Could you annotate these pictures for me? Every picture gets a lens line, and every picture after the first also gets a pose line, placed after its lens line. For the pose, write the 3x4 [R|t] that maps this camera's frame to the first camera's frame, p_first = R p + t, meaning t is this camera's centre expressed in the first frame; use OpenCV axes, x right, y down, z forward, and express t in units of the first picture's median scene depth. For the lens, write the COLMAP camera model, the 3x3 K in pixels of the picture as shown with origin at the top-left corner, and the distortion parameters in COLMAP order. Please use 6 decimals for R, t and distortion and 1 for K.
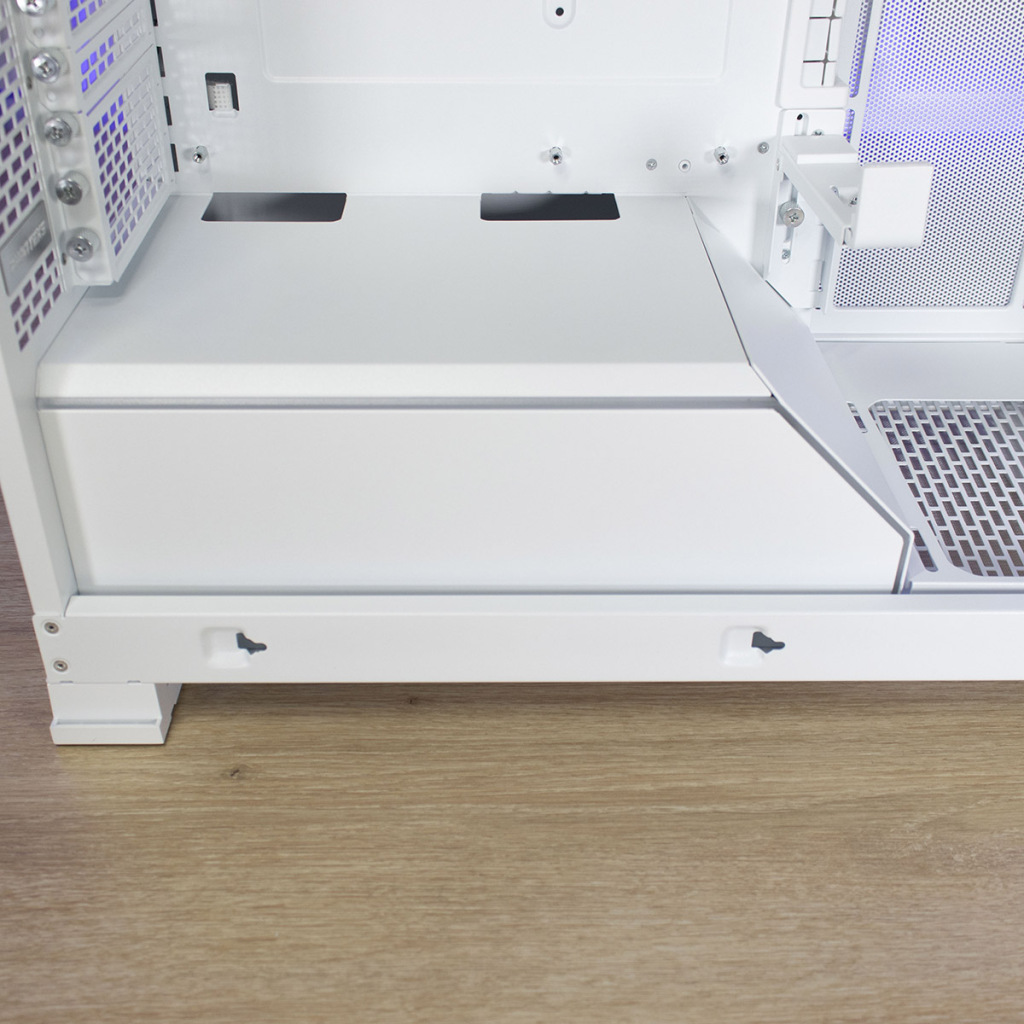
lens RADIAL K [[1264.9, 0, 512.0], [0, 1264.9, 512.0], [0, 0, 1]] dist [0.003744, -0.019790]
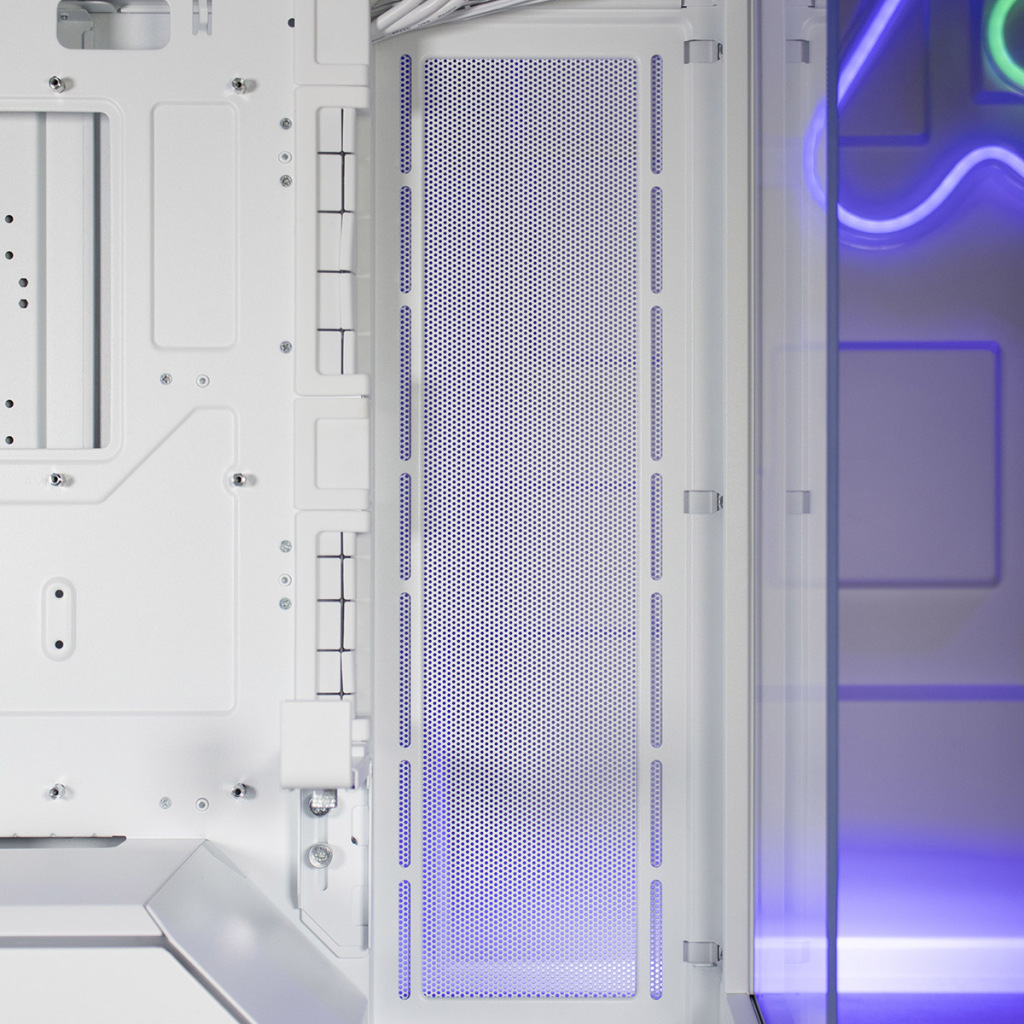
lens RADIAL K [[2239.4, 0, 512.0], [0, 2239.4, 512.0], [0, 0, 1]] dist [0.006472, 0.206078]
pose [[0.999948, -0.008821, -0.005110, 0.432939], [0.004394, 0.825246, -0.564756, 0.543786], [0.009199, 0.564704, 0.825242, -0.525014]]
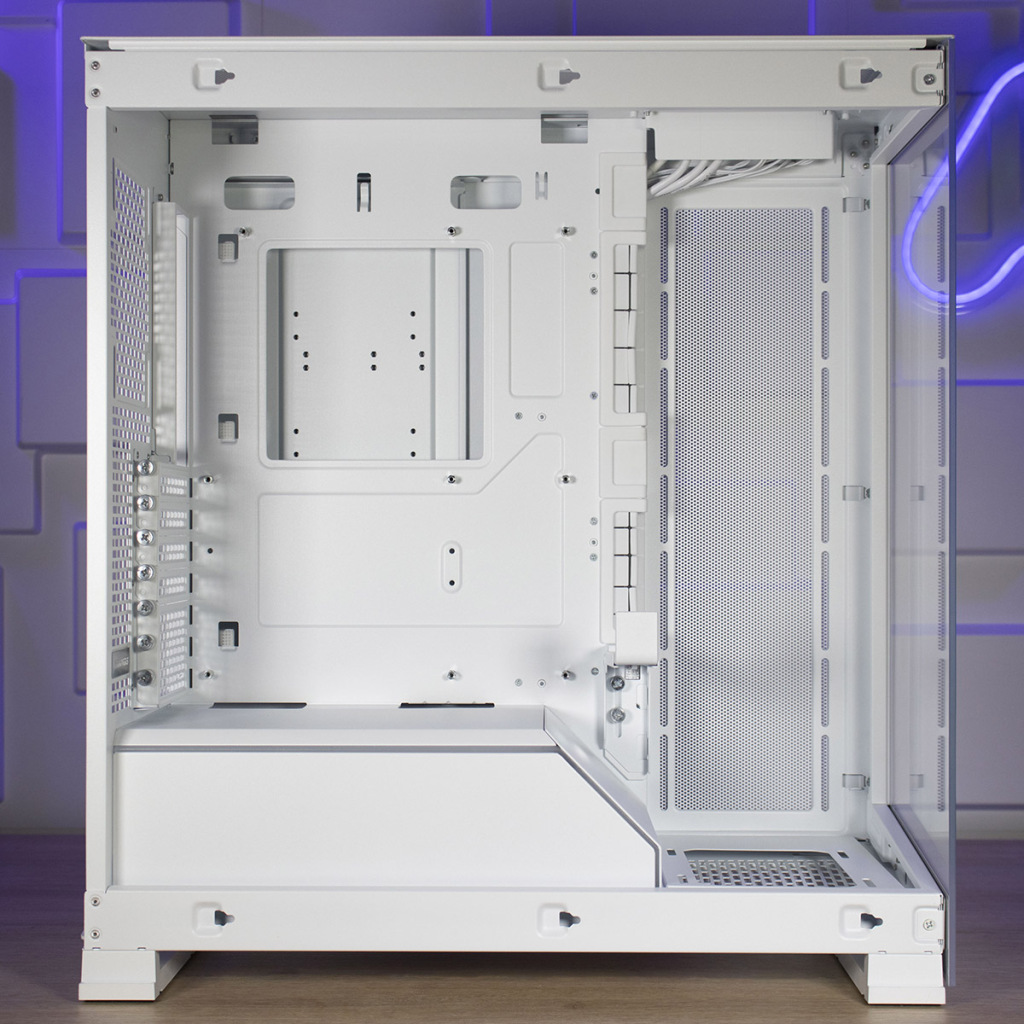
lens RADIAL K [[2098.9, 0, 512.0], [0, 2098.9, 512.0], [0, 0, 1]] dist [0.032317, -0.112024]
pose [[0.999486, -0.009433, -0.030633, 0.209771], [-0.009443, 0.826651, -0.562636, 1.069923], [0.030630, 0.562636, 0.826137, -1.280342]]
